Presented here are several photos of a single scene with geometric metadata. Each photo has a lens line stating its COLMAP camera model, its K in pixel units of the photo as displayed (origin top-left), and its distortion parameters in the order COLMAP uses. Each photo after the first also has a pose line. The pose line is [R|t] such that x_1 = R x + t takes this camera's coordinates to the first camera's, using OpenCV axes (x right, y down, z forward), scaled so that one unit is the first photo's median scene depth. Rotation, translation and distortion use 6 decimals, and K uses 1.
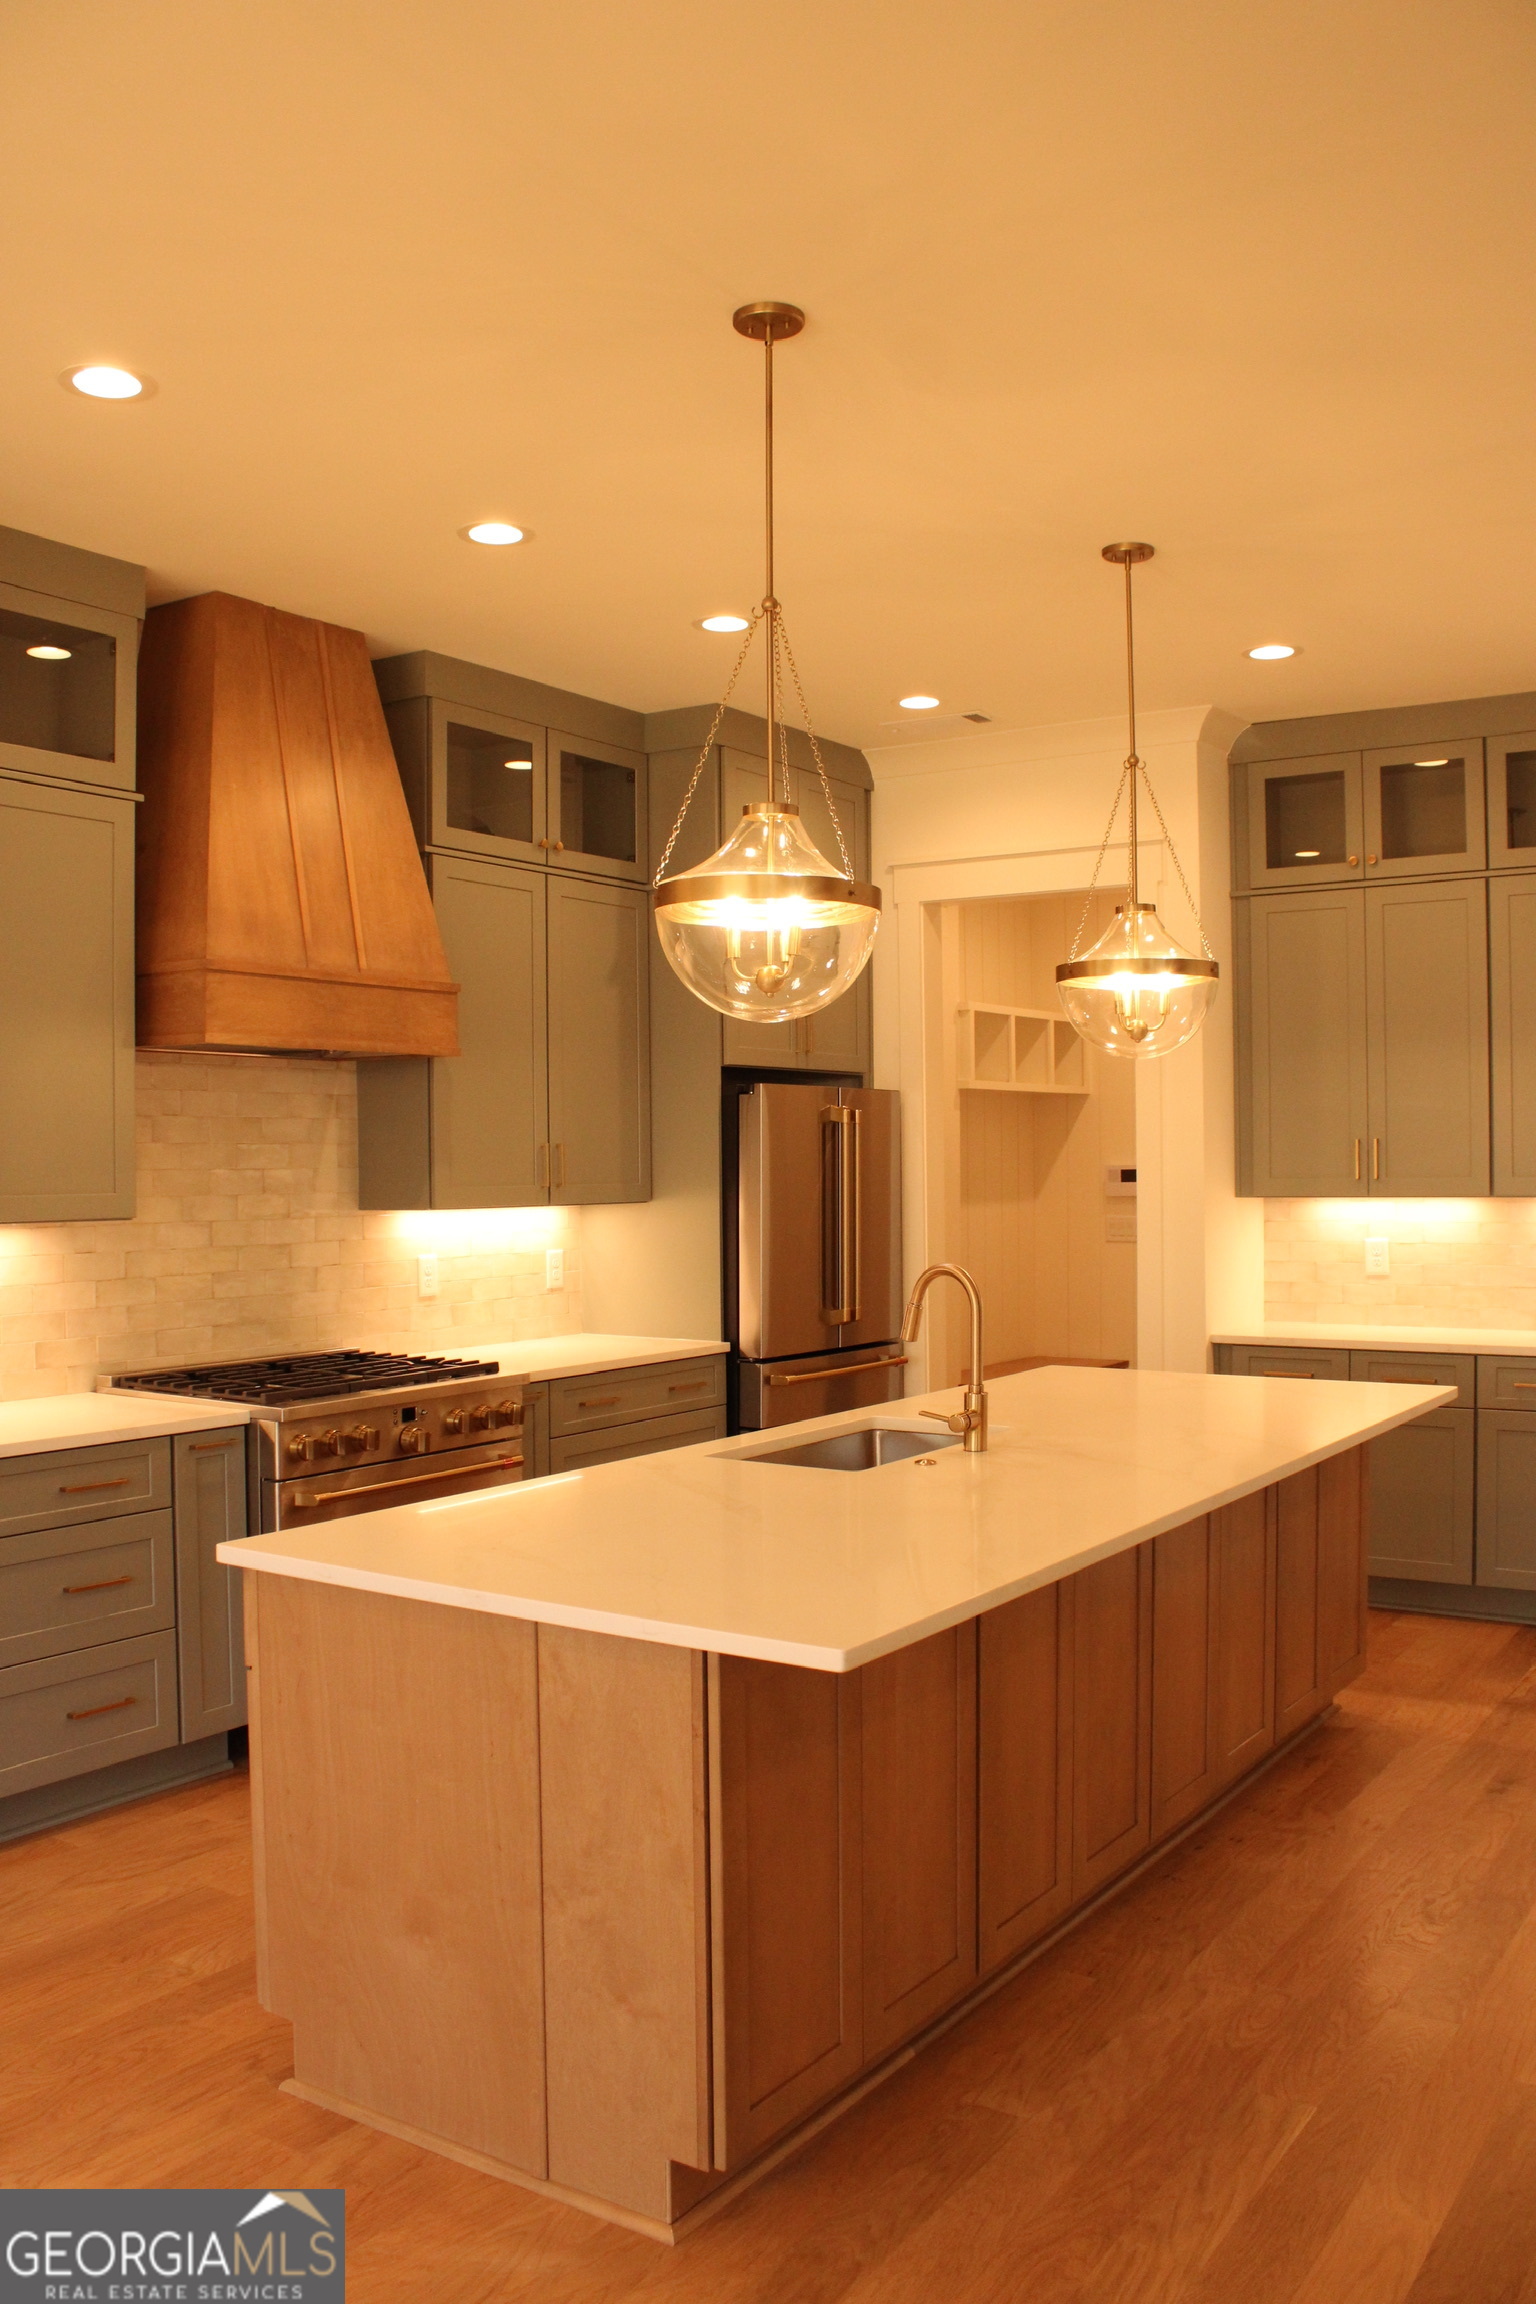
lens RADIAL K [[1900.2, 0, 769.8], [0, 1900.2, 1173.1], [0, 0, 1]] dist [-0.176761, 0.139084]
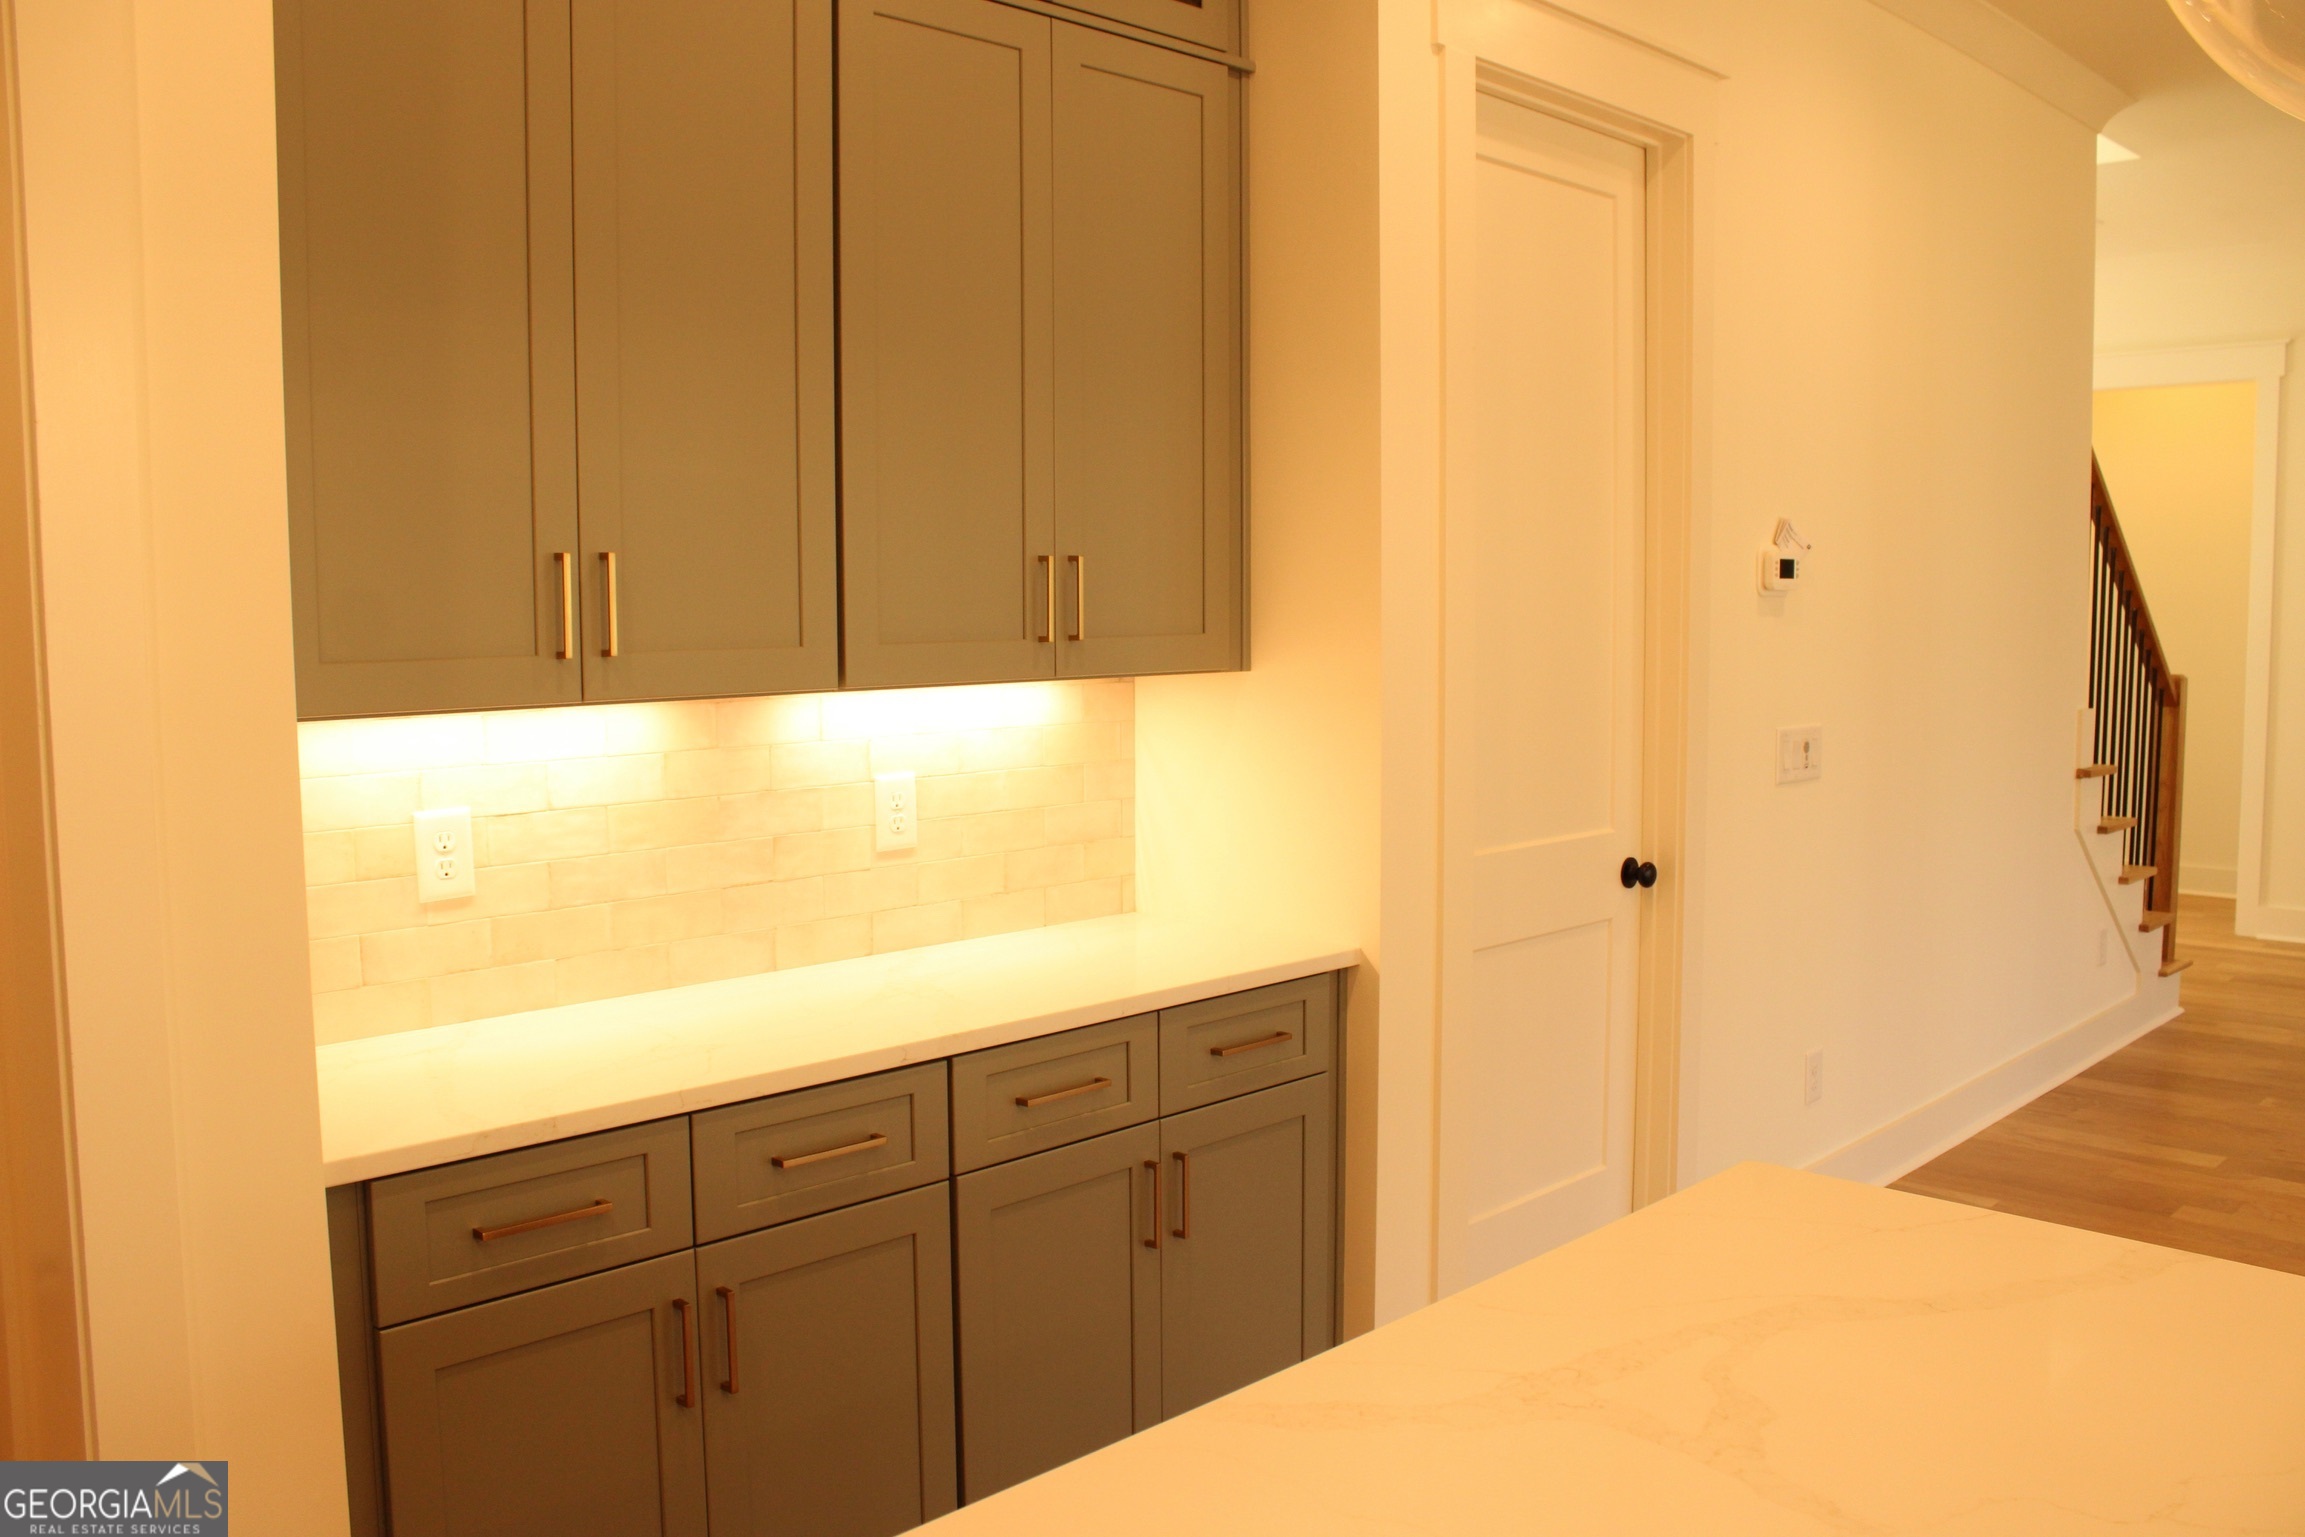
lens RADIAL K [[1901.0, 0, 1165.9], [0, 1901.0, 773.6], [0, 0, 1]] dist [-0.176761, 0.139084]
pose [[0.189643, -0.083603, 0.978287, -0.042536], [0.012230, 0.996492, 0.082788, -0.004521], [-0.981777, -0.003735, 0.190001, 1.057178]]
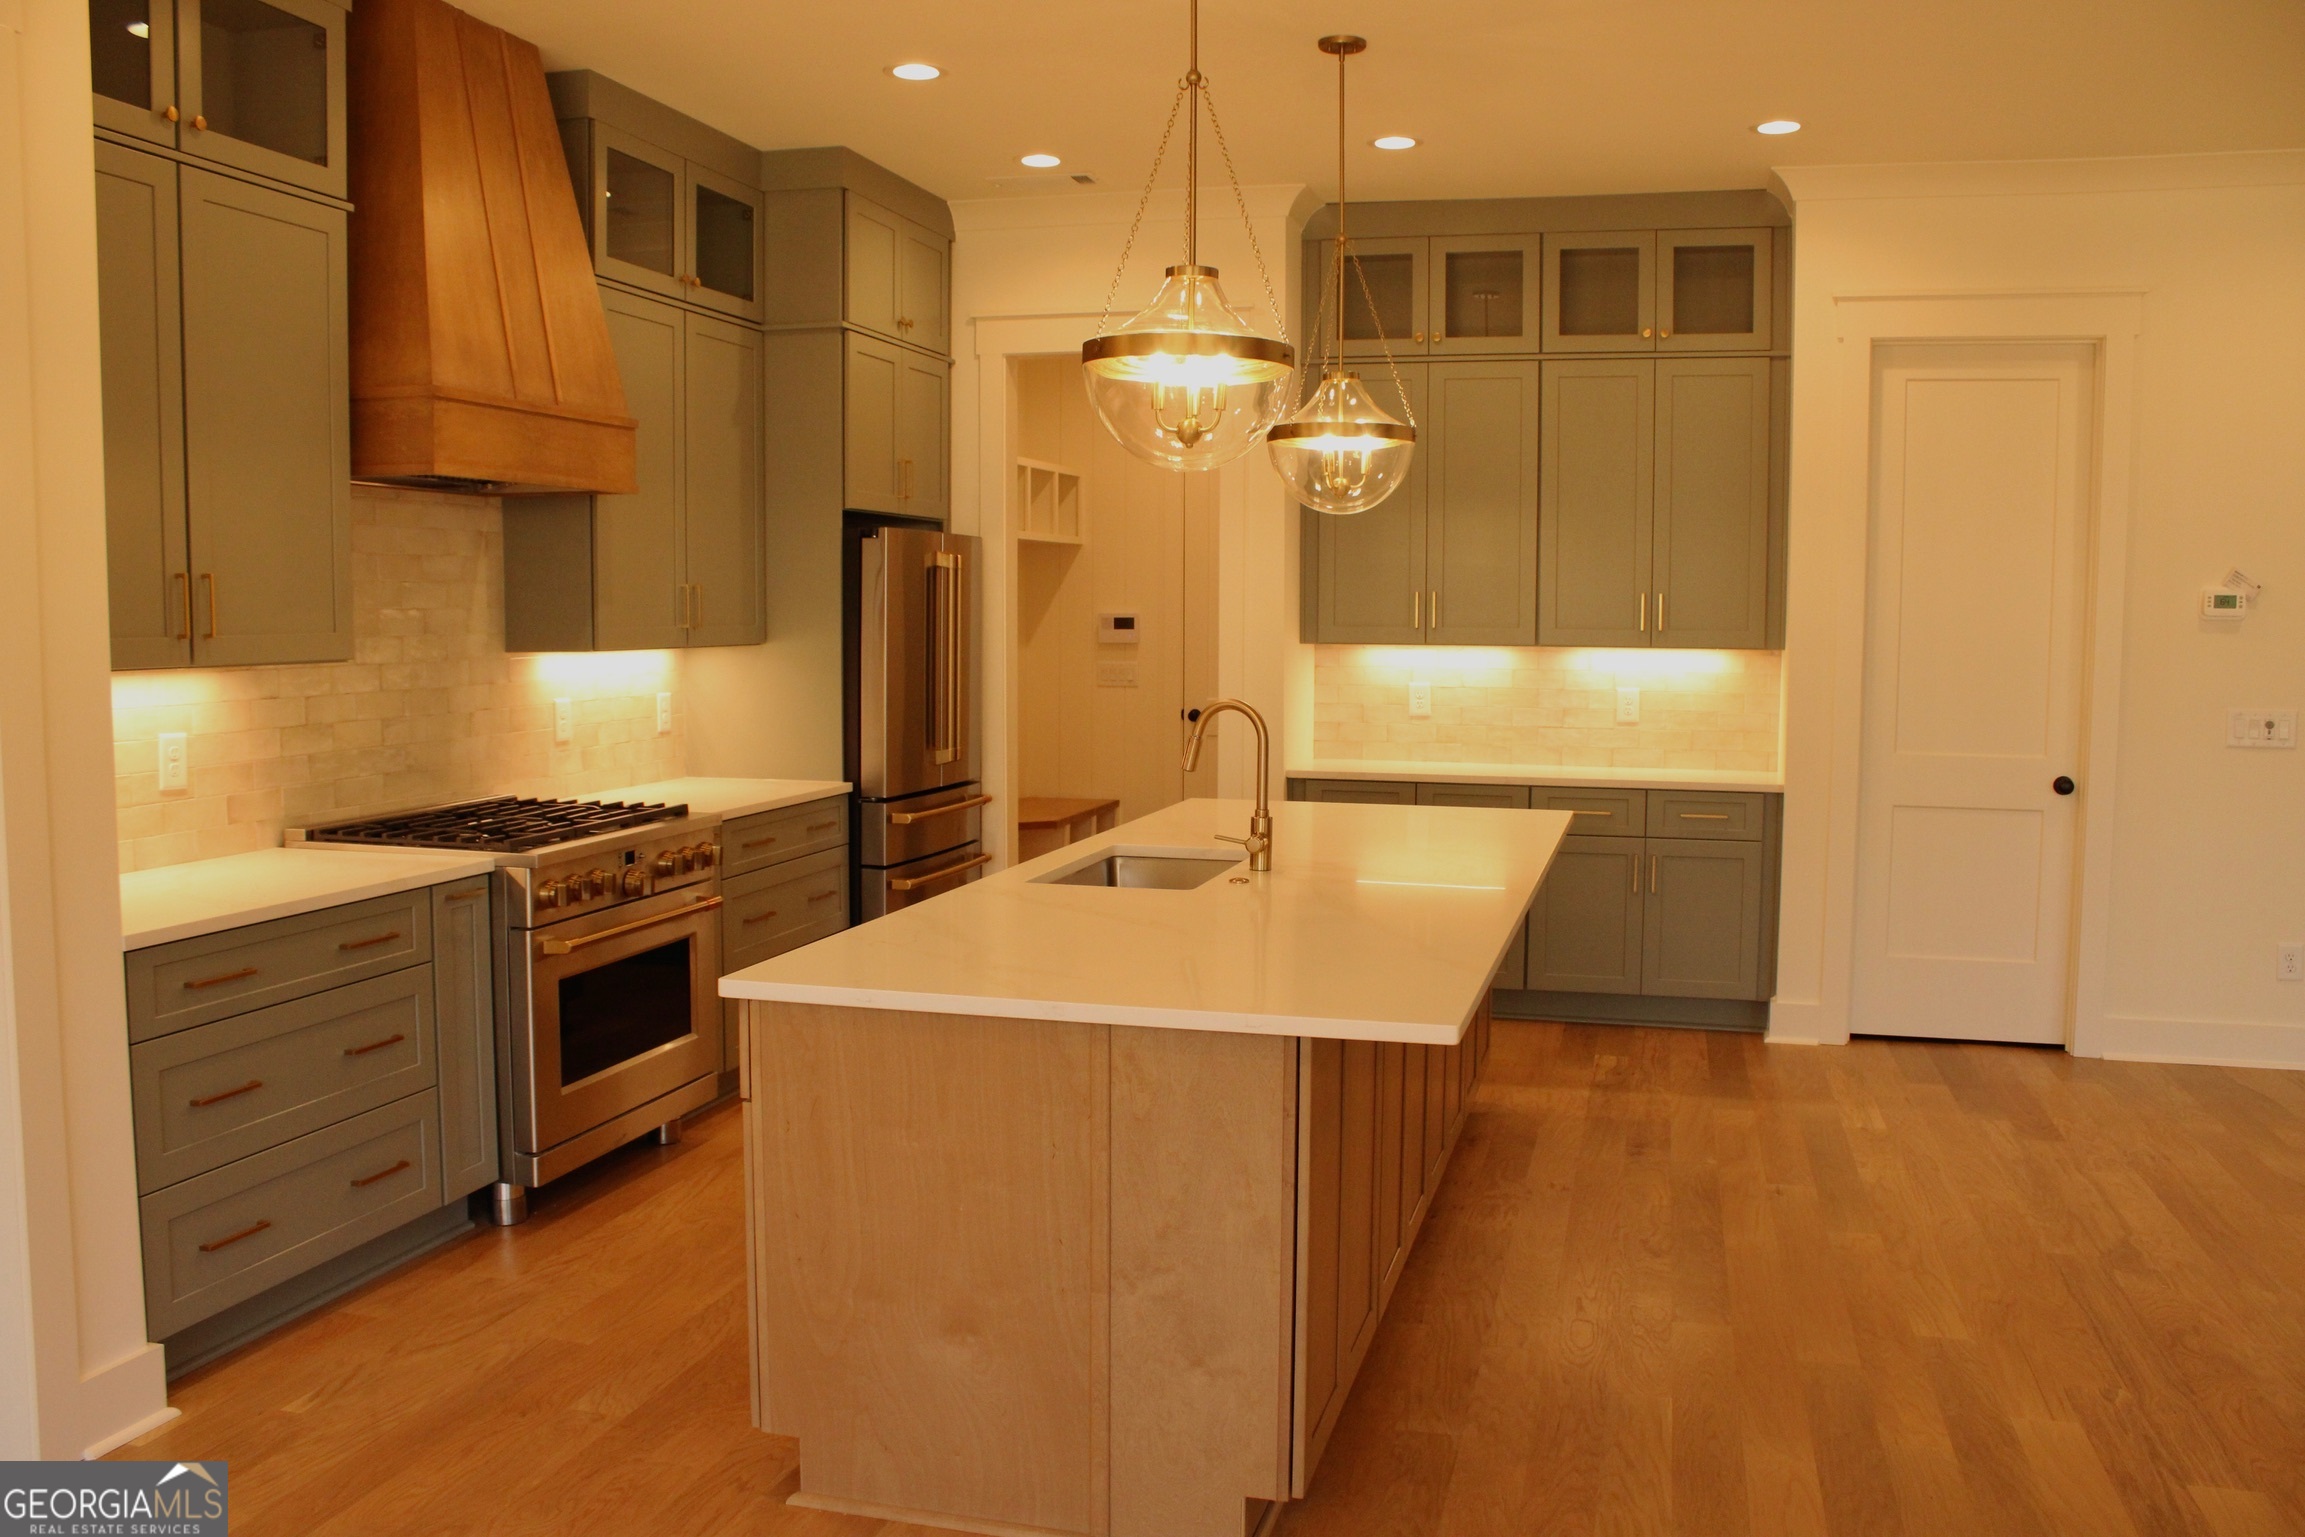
lens RADIAL K [[1901.0, 0, 1165.9], [0, 1901.0, 773.6], [0, 0, 1]] dist [-0.176761, 0.139084]
pose [[0.946559, -0.014617, 0.322199, -0.242831], [-0.011007, 0.996927, 0.077562, 0.004654], [-0.322343, -0.076964, 0.943489, -0.014318]]
